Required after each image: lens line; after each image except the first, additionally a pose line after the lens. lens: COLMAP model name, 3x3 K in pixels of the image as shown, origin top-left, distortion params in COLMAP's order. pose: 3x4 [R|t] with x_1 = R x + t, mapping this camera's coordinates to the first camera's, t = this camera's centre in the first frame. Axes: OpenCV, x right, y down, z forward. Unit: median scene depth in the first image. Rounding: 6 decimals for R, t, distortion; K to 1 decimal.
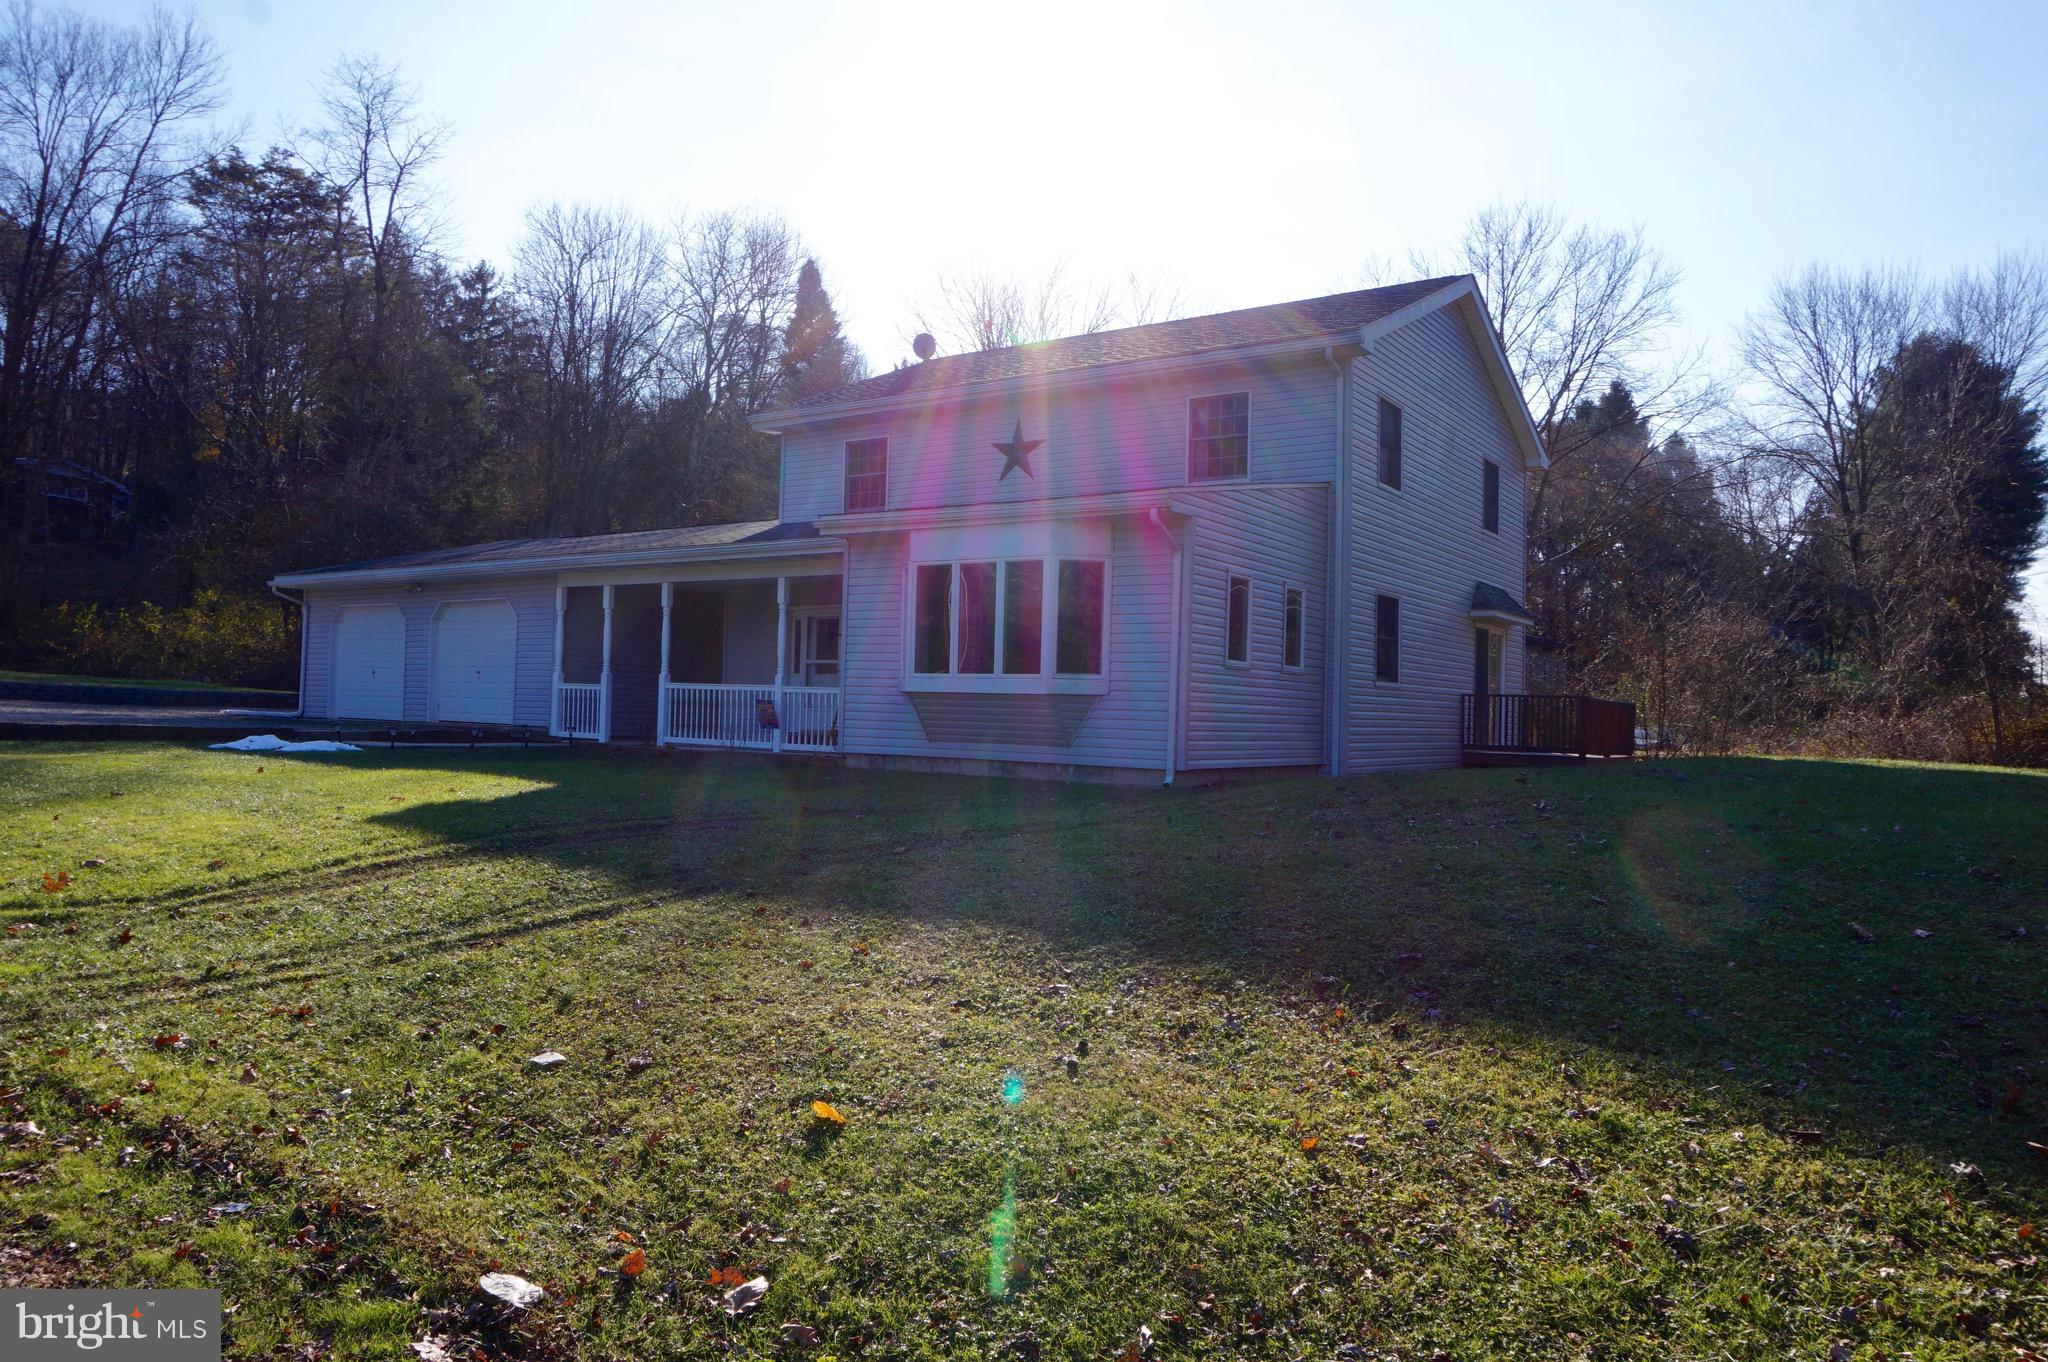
lens RADIAL K [[1372.6, 0, 1024.0], [0, 1372.6, 681.0], [0, 0, 1]] dist [-0.032275, 0.027257]
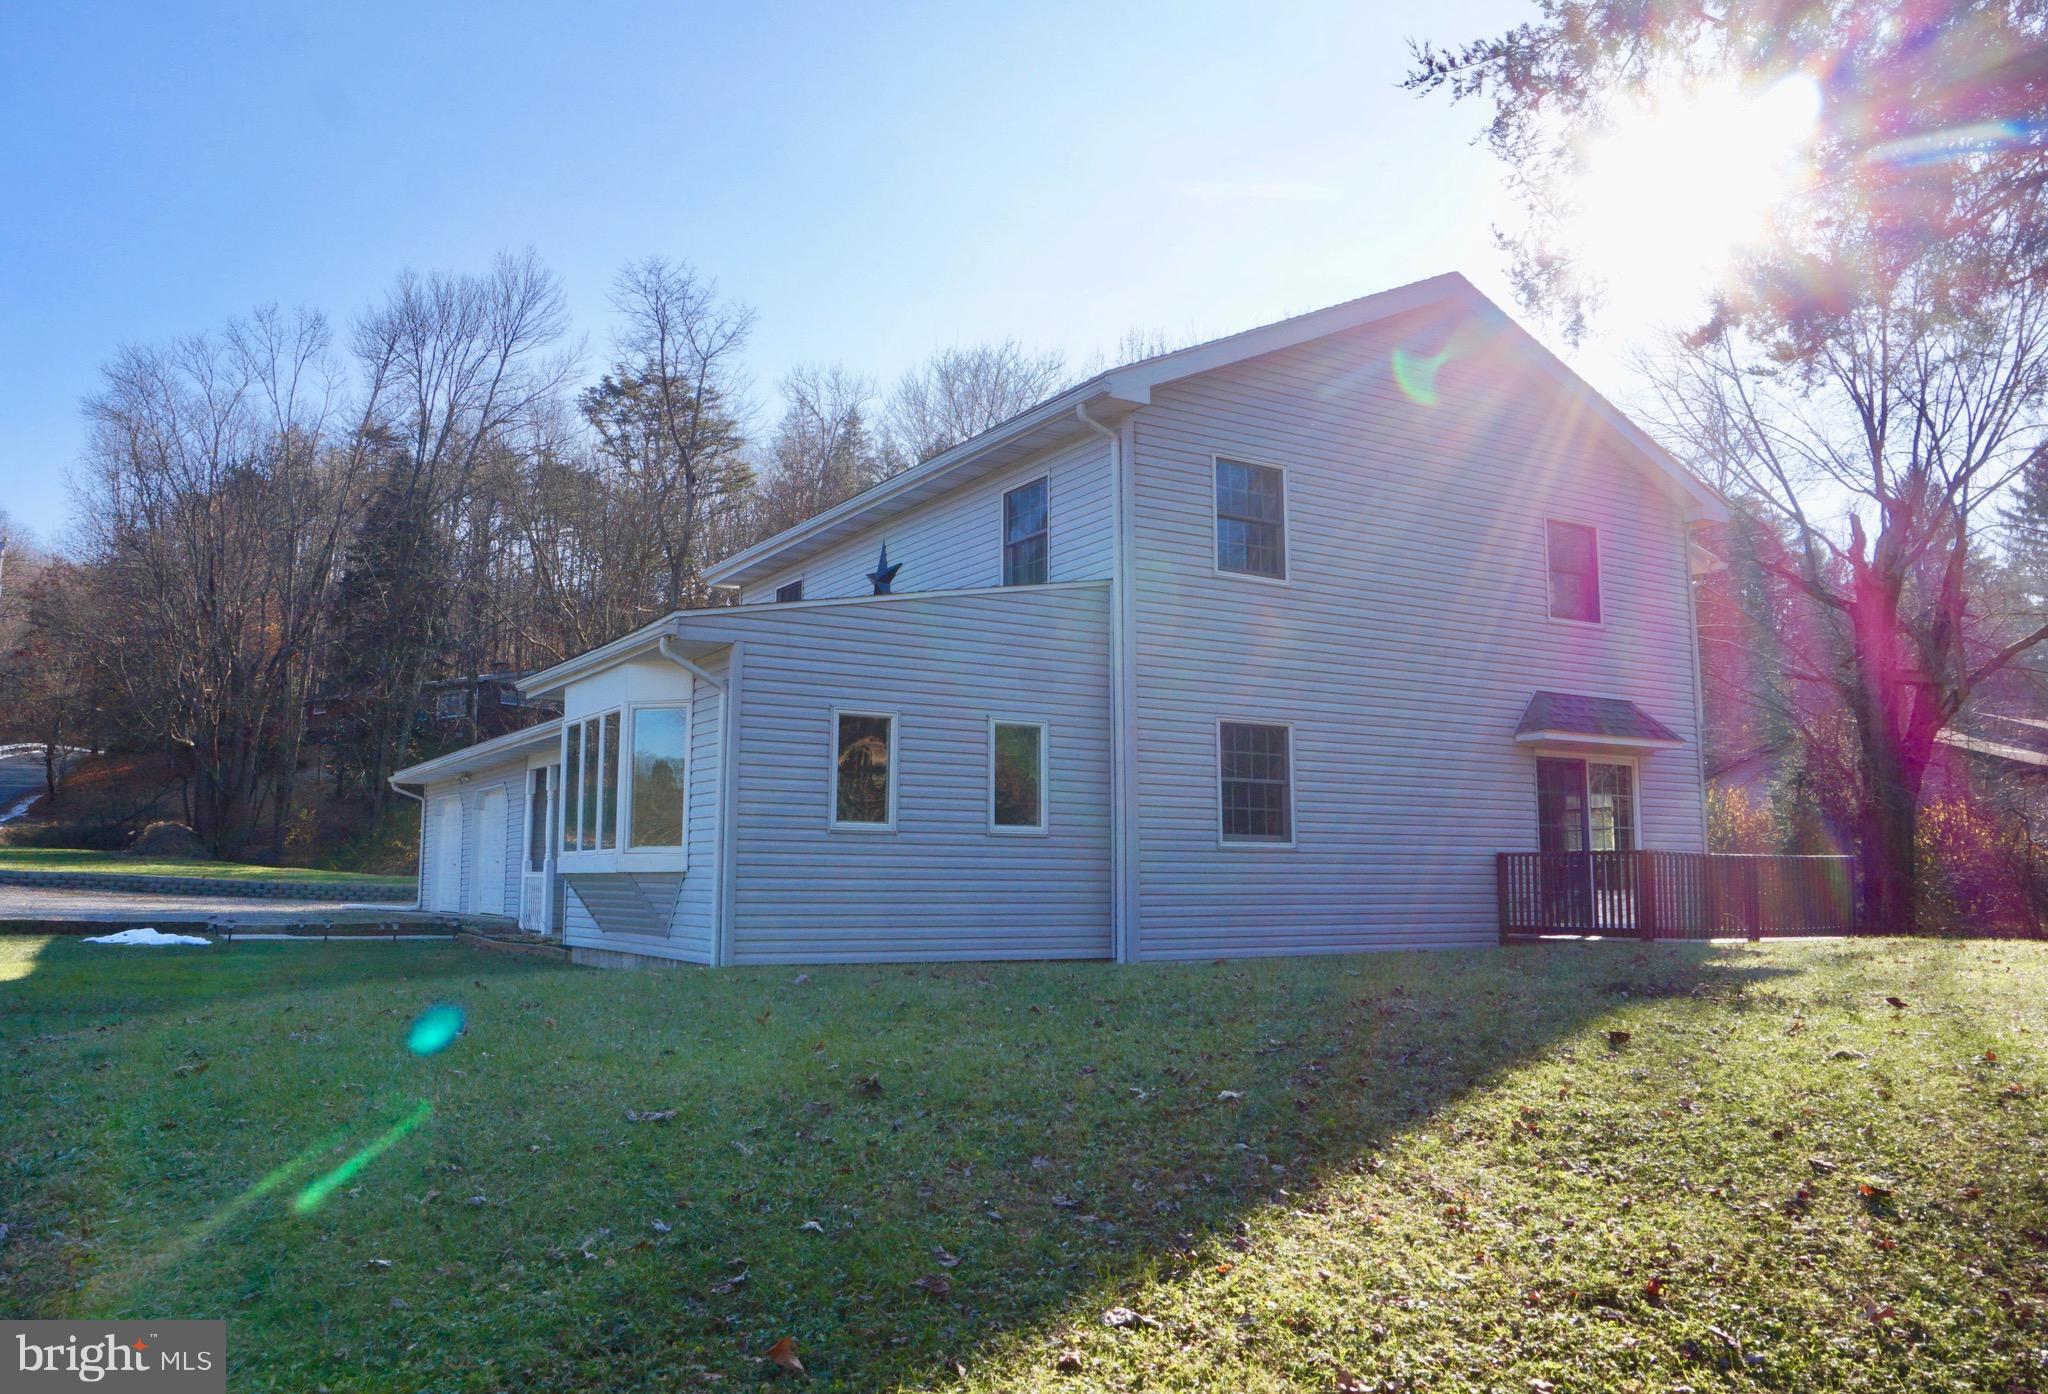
lens RADIAL K [[1555.1, 0, 1024.0], [0, 1555.1, 697.0], [0, 0, 1]] dist [-0.049008, -0.000018]
pose [[0.904394, -0.072983, -0.420411, 0.424935], [0.028048, 0.993301, -0.112098, 0.011123], [0.425776, 0.089589, 0.900382, 0.179537]]
